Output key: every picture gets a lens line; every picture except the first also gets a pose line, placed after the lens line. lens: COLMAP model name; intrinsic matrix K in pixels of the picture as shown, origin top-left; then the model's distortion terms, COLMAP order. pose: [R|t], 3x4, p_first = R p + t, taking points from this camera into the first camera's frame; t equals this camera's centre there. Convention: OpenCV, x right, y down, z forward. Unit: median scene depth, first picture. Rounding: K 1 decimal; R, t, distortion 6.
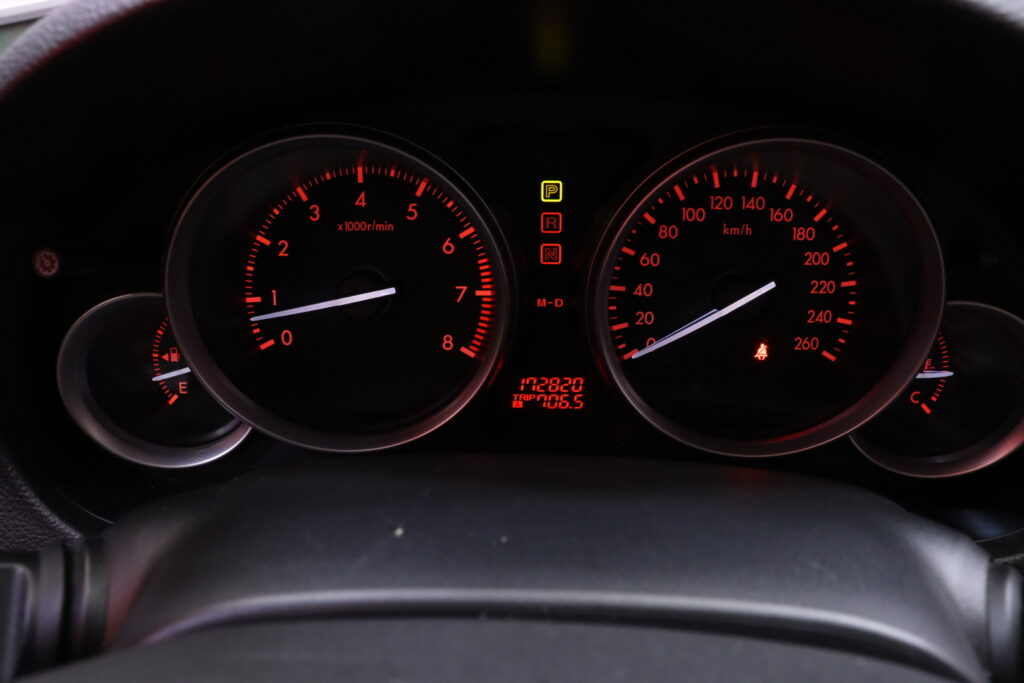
lens RADIAL K [[823.4, 0, 512.8], [0, 823.4, 342.5], [0, 0, 1]] dist [-0.178323, 0.131446]
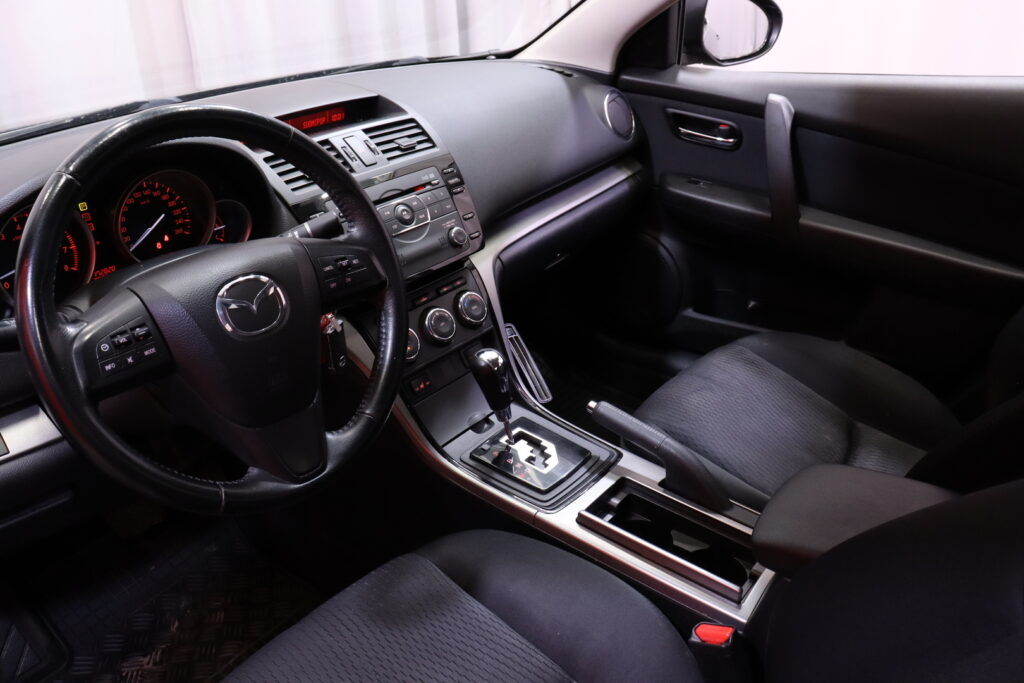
lens RADIAL K [[823.4, 0, 506.0], [0, 823.4, 340.1], [0, 0, 1]] dist [-0.178323, 0.131446]
pose [[0.610494, -0.365787, 0.702494, -1.172669], [0.342397, 0.921687, 0.182365, 0.257169], [-0.714186, 0.129199, 0.687928, -1.939532]]
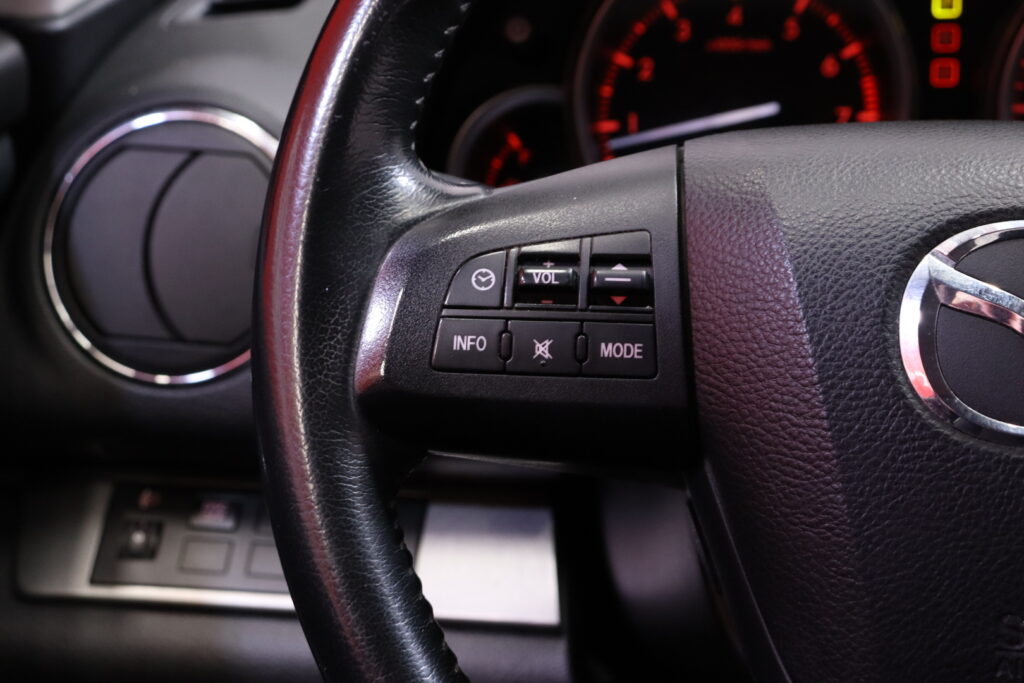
lens RADIAL K [[2345.6, 0, 506.0], [0, 2345.6, 347.5], [0, 0, 1]] dist [0.406039, 0.000000]
pose [[0.998223, 0.002861, -0.059514, -0.282672], [-0.012171, 0.987575, -0.156677, 0.618319], [0.058327, 0.157123, 0.985855, -1.602327]]
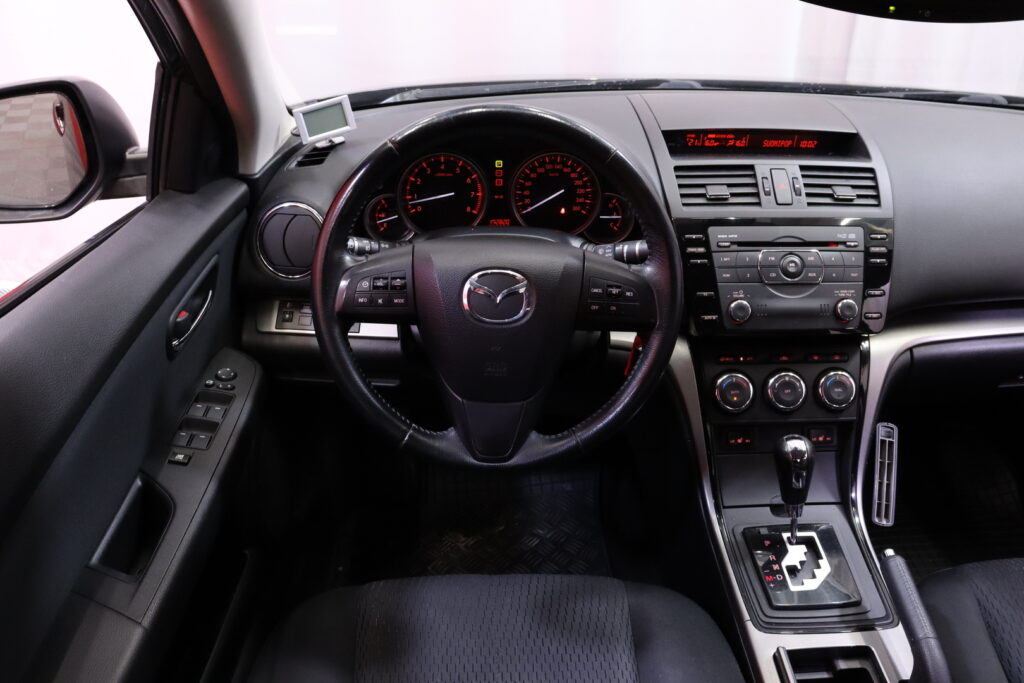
lens RADIAL K [[823.4, 0, 510.8], [0, 823.4, 341.2], [0, 0, 1]] dist [-0.178323, 0.131446]
pose [[0.998624, -0.018799, 0.048949, -0.082547], [0.014526, 0.996169, 0.086240, 0.255852], [-0.050383, -0.085410, 0.995071, -2.427168]]
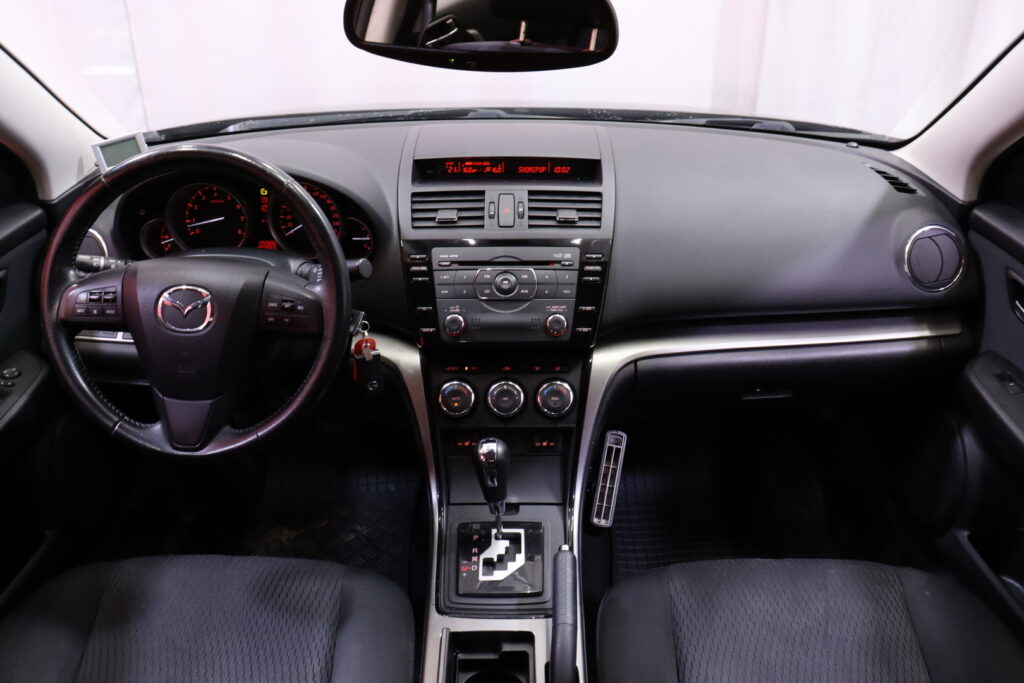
lens RADIAL K [[823.4, 0, 515.1], [0, 823.4, 334.8], [0, 0, 1]] dist [-0.178323, 0.131446]
pose [[0.999394, -0.004781, 0.034472, 1.080599], [0.002678, 0.998146, 0.060803, 0.256667], [-0.034699, -0.060673, 0.997554, -2.826528]]
